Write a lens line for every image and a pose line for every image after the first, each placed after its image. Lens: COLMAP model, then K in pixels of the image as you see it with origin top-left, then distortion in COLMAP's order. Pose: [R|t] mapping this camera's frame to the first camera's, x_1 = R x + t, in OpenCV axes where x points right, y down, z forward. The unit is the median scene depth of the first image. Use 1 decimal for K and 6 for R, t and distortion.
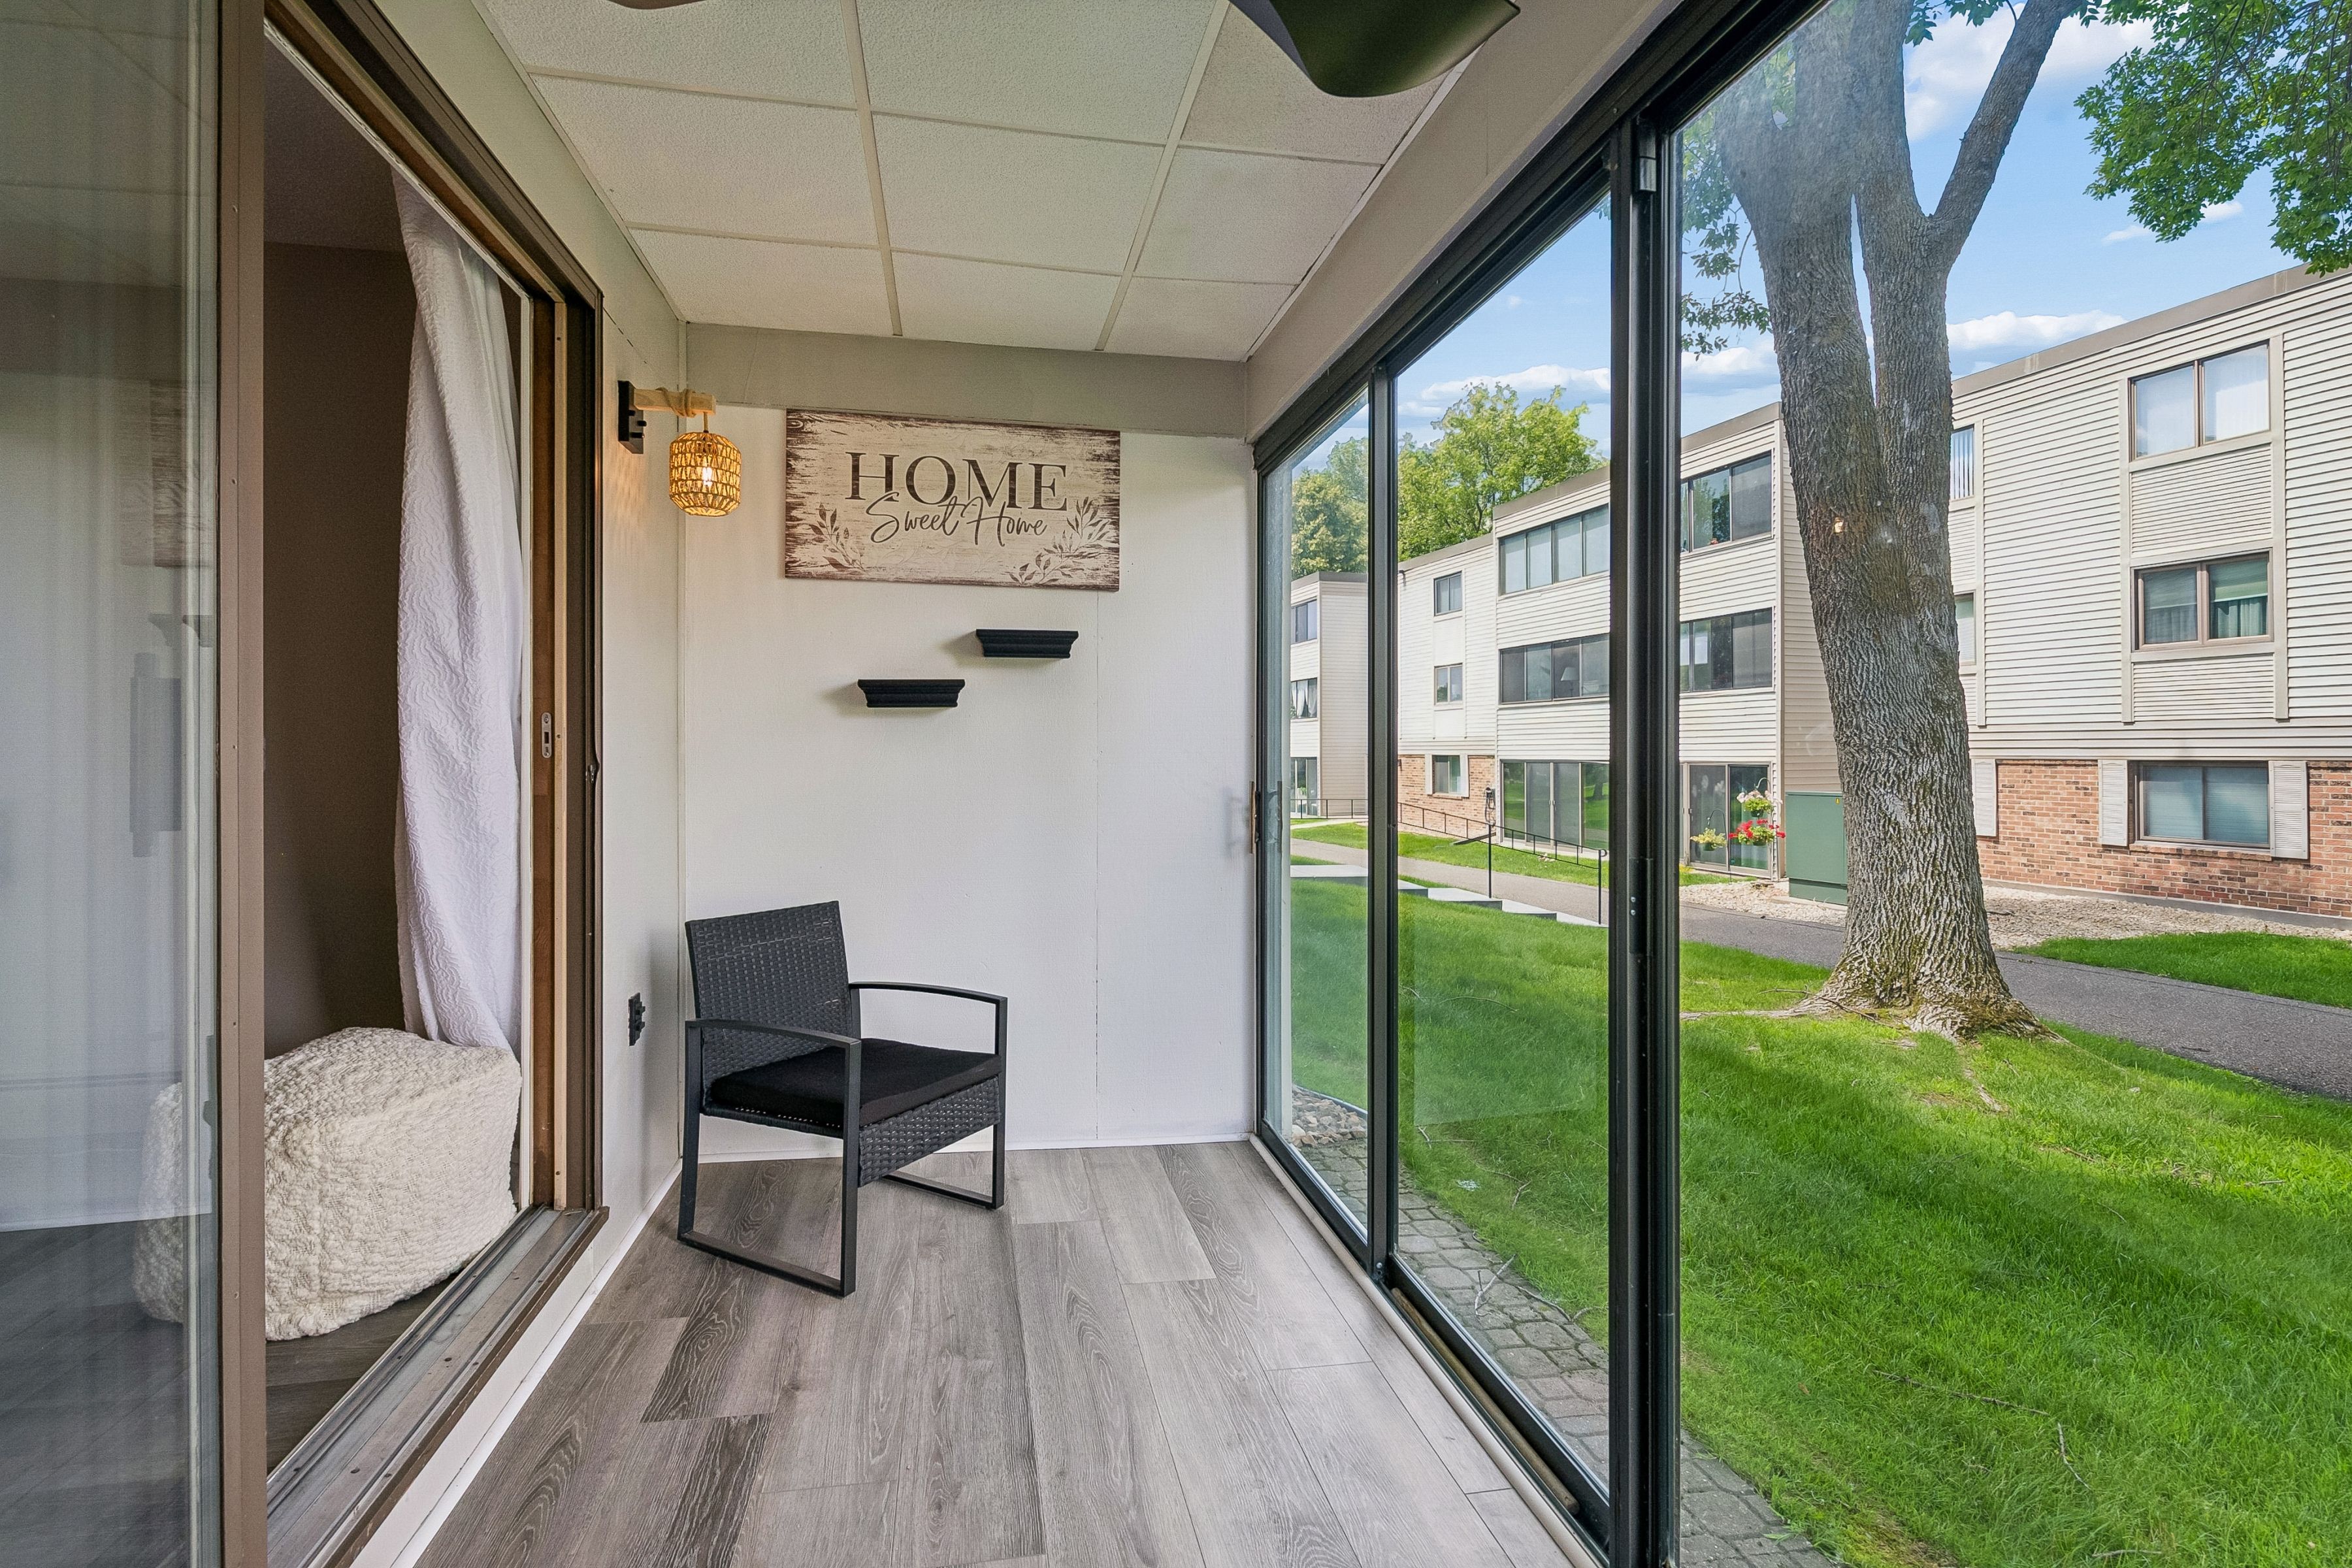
lens RADIAL K [[1096.6, 0, 1177.2], [0, 1096.6, 745.0], [0, 0, 1]] dist [0.001138, -0.000401]
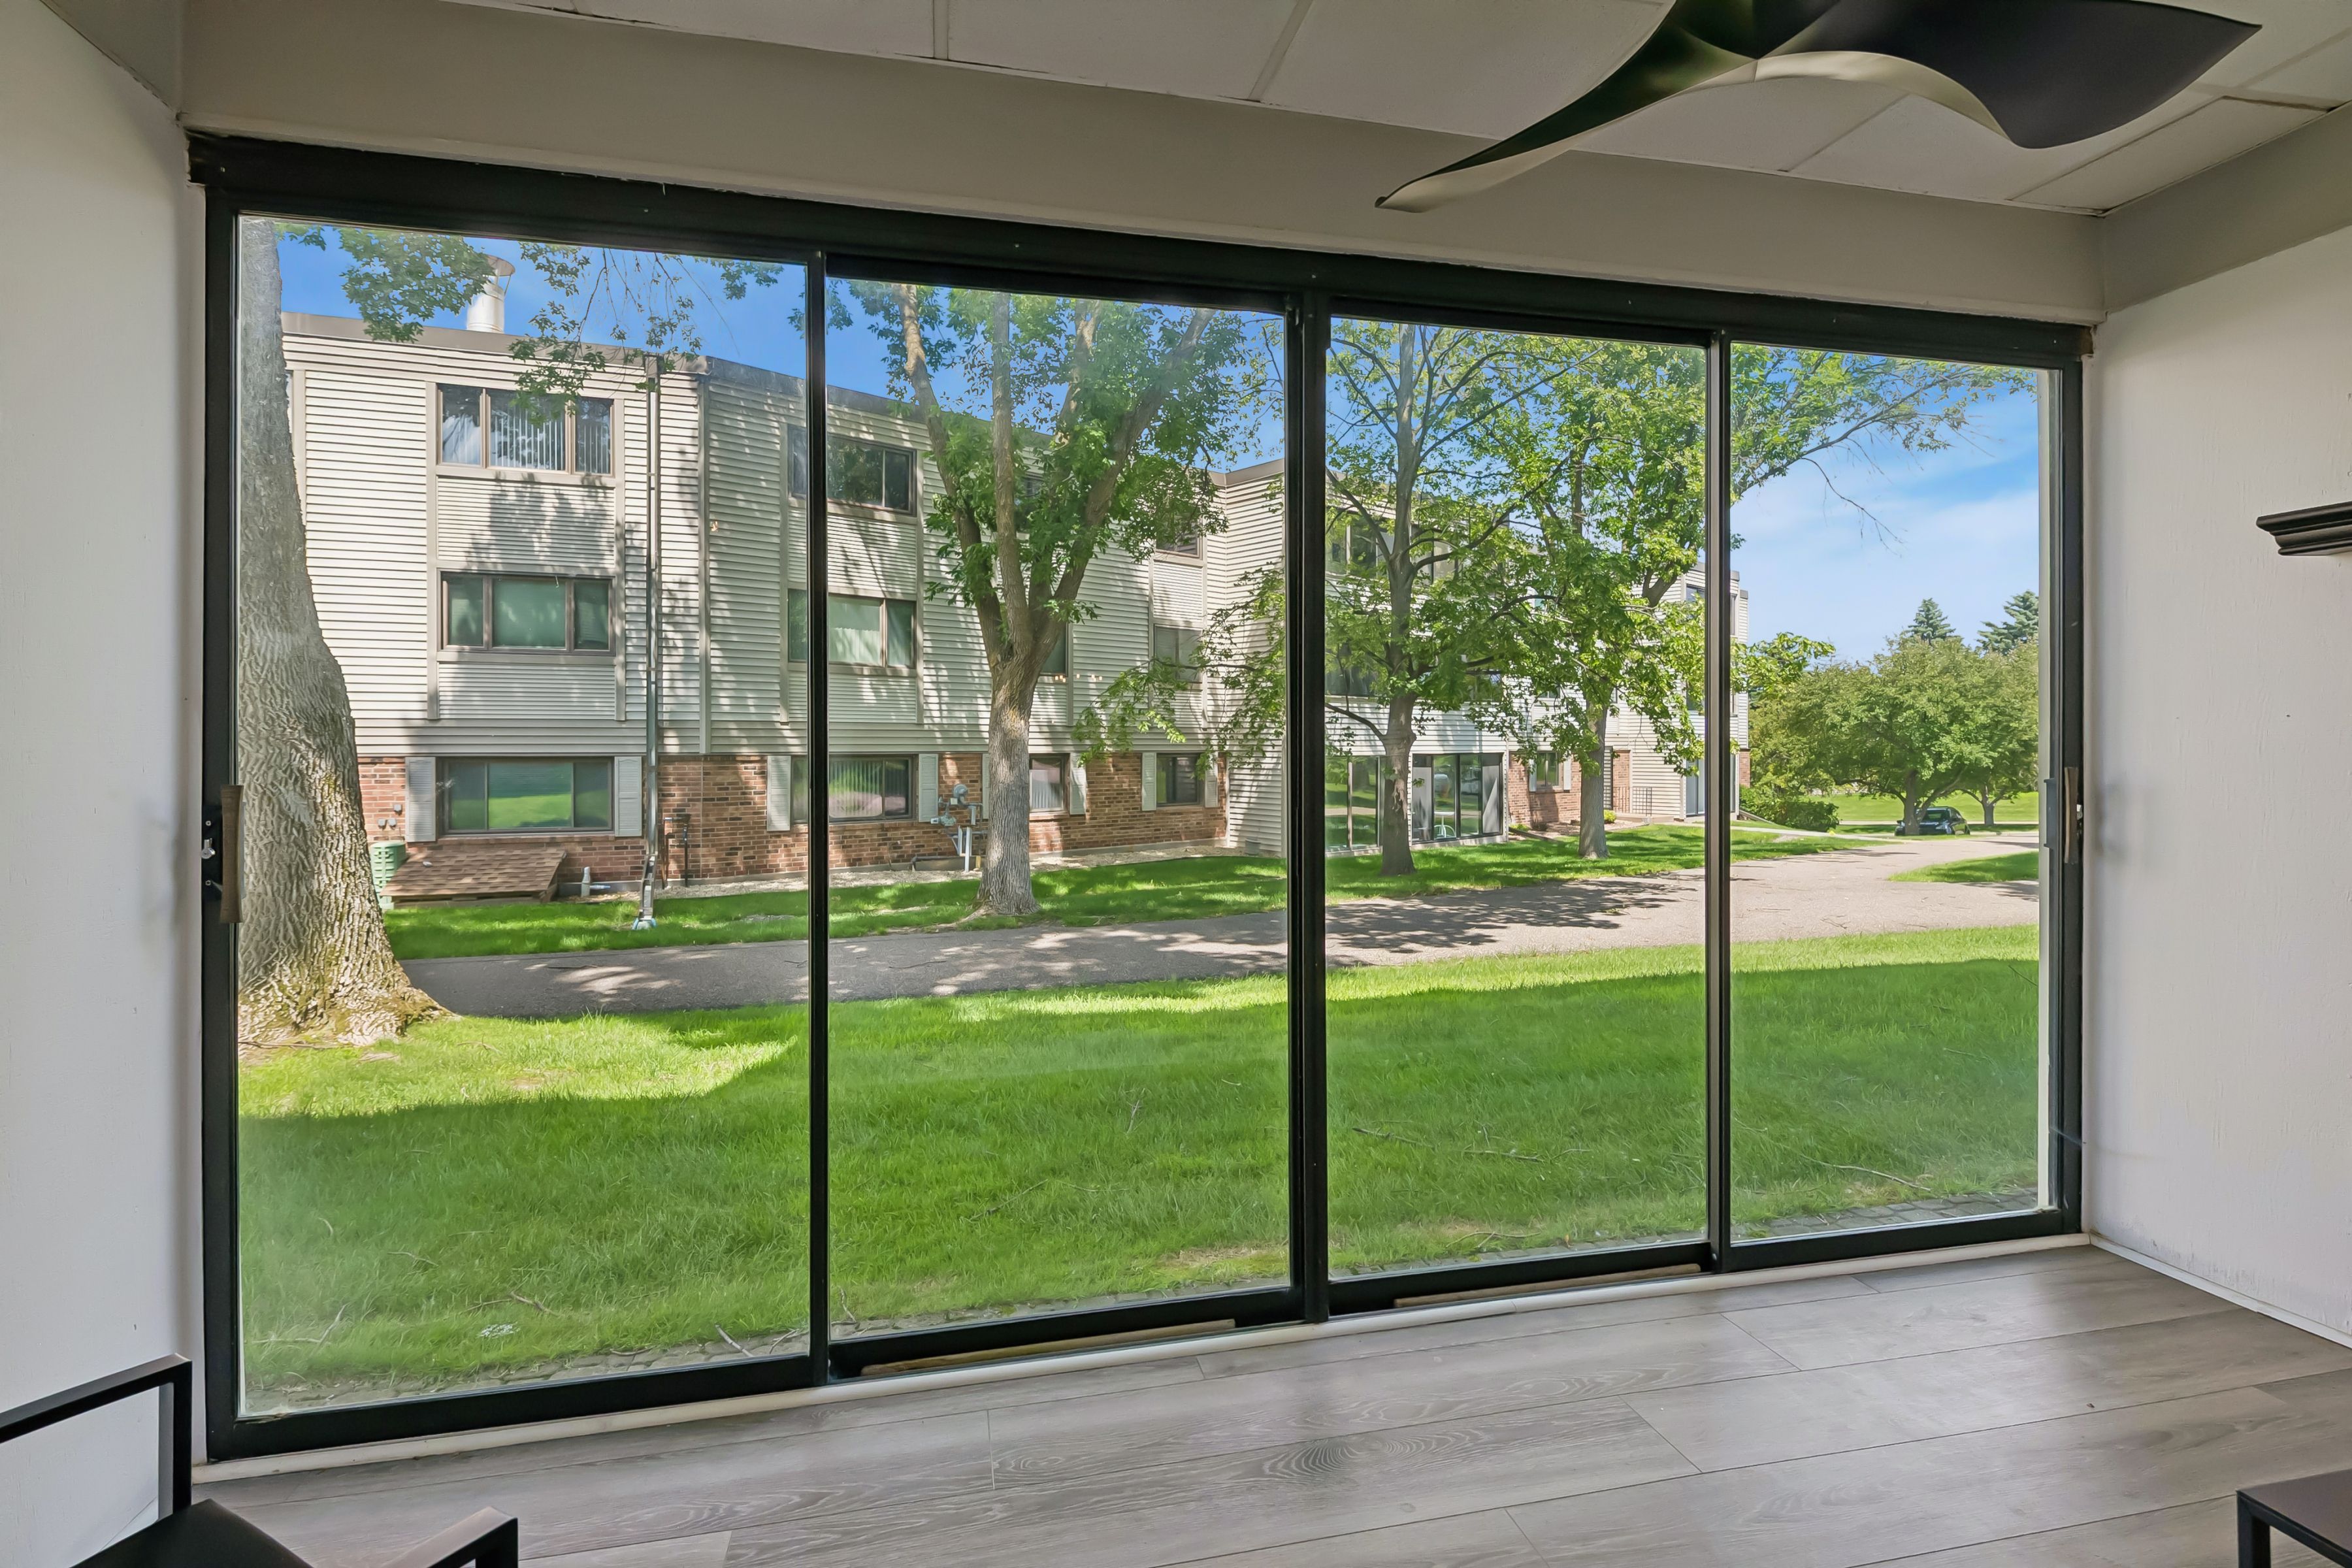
lens RADIAL K [[1096.6, 0, 1177.2], [0, 1096.6, 745.0], [0, 0, 1]] dist [0.001138, -0.000401]
pose [[-0.012681, 0.014412, 0.999816, -0.167261], [0.000041, 0.999896, -0.014412, 0.018063], [-0.999920, -0.000142, -0.012681, 0.357346]]
